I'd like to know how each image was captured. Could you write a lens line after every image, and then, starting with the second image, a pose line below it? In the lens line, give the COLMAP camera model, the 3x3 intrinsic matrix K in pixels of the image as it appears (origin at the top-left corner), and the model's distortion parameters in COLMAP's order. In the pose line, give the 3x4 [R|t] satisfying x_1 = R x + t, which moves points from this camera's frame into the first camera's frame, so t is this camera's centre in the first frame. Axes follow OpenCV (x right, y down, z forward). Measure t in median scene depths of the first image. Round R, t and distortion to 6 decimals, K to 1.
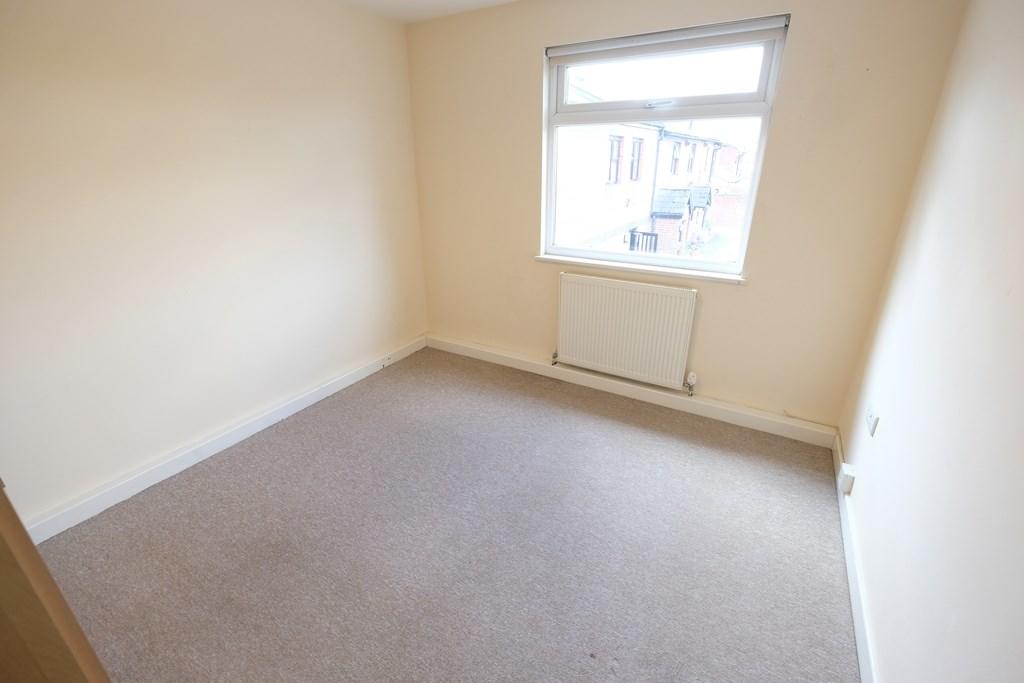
lens RADIAL K [[448.2, 0, 512.0], [0, 448.2, 341.5], [0, 0, 1]] dist [-0.000437, -0.000507]
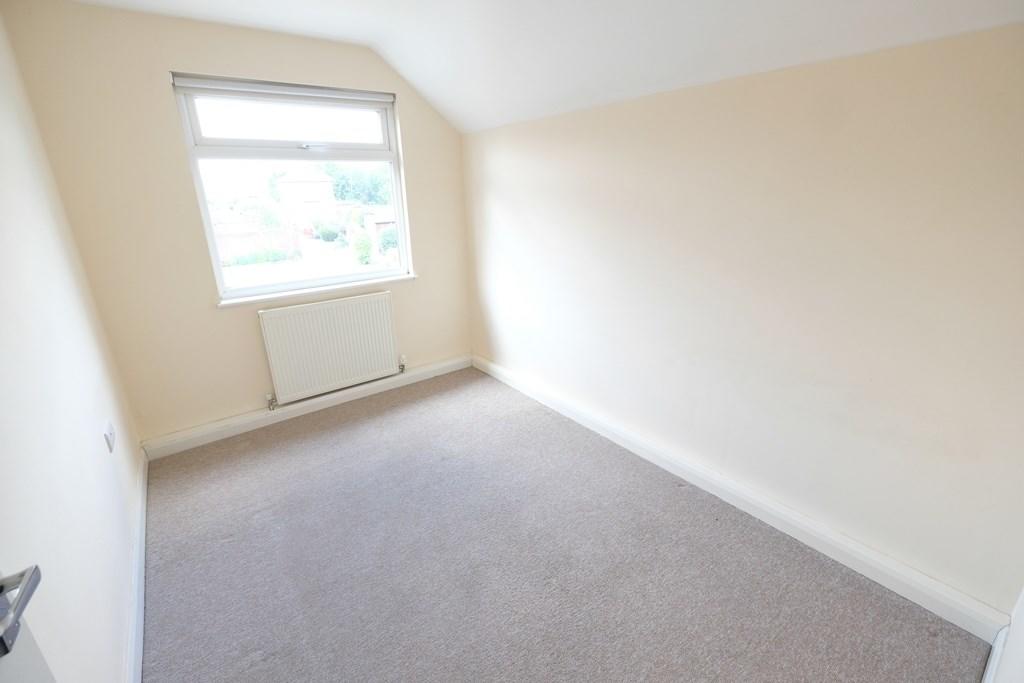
lens RADIAL K [[448.2, 0, 512.0], [0, 448.2, 341.5], [0, 0, 1]] dist [-0.000437, -0.000507]
pose [[0.348915, -0.333561, 0.875783, -0.611169], [0.348507, 0.913674, 0.209146, -0.124345], [-0.869943, 0.232242, 0.435043, 0.161876]]
